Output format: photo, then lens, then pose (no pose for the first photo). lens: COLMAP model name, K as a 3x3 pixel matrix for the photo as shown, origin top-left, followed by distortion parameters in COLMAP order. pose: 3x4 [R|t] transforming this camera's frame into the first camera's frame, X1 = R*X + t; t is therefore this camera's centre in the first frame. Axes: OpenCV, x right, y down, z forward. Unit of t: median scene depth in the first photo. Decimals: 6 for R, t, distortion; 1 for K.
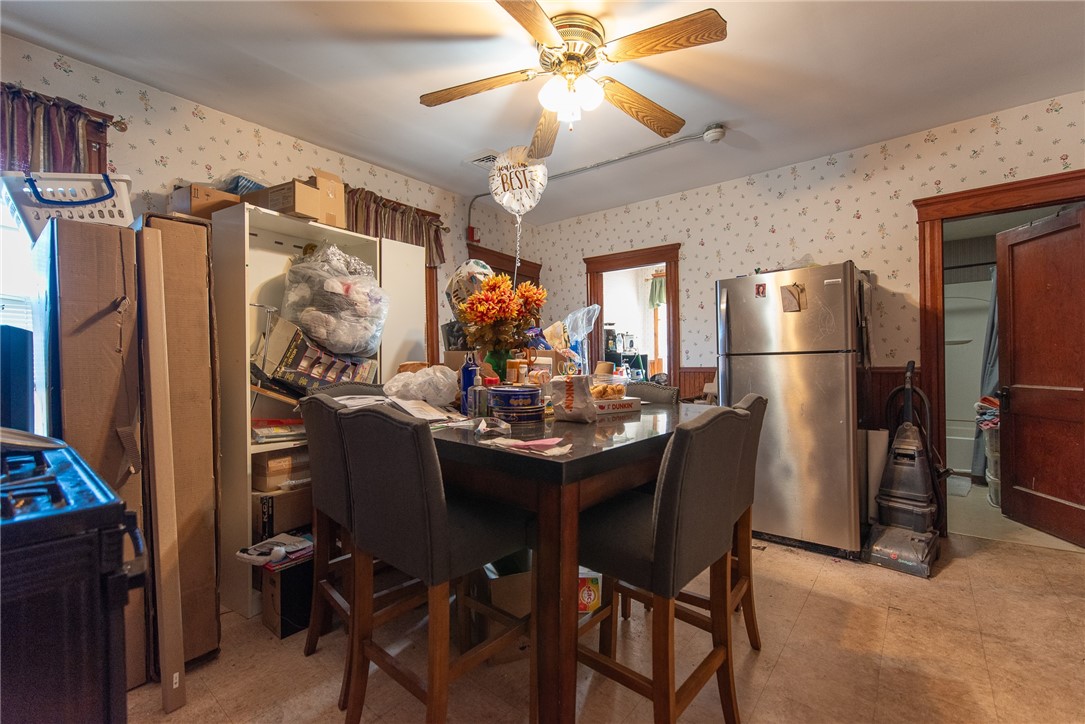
lens RADIAL K [[469.0, 0, 543.2], [0, 469.0, 362.3], [0, 0, 1]] dist [-0.002796, 0.000746]
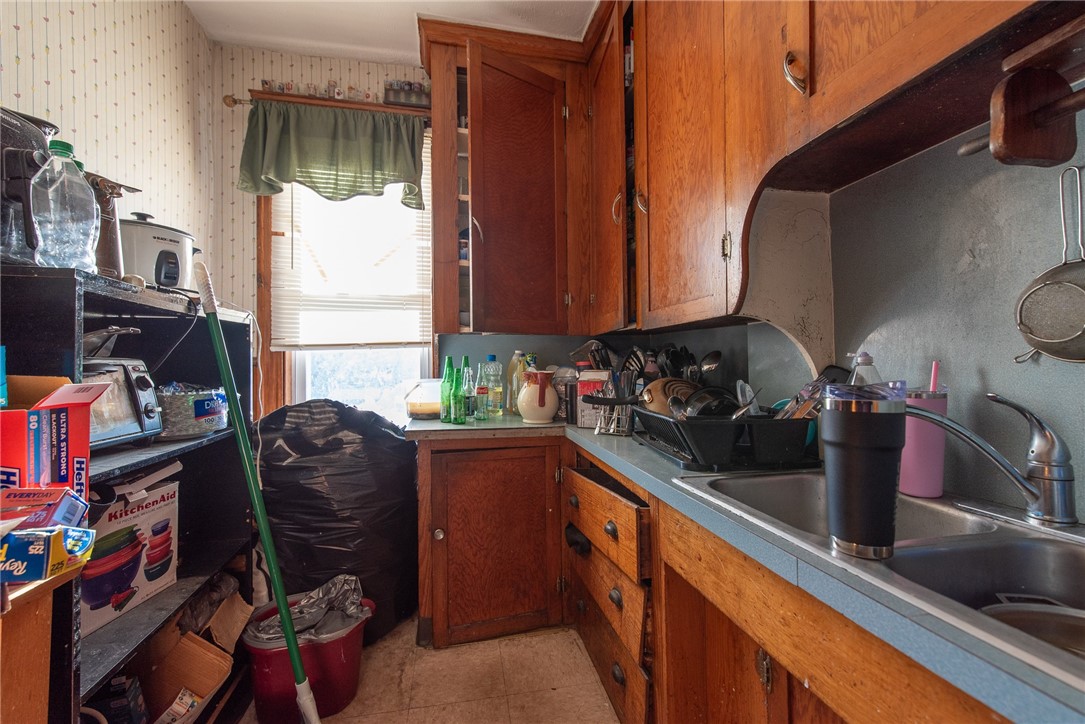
lens RADIAL K [[469.0, 0, 545.2], [0, 469.0, 362.8], [0, 0, 1]] dist [-0.002796, 0.000746]
pose [[0.646493, 0.017390, 0.762722, 0.142397], [-0.005433, 0.999820, -0.018190, 0.007172], [-0.762901, 0.007616, 0.646471, 0.755760]]
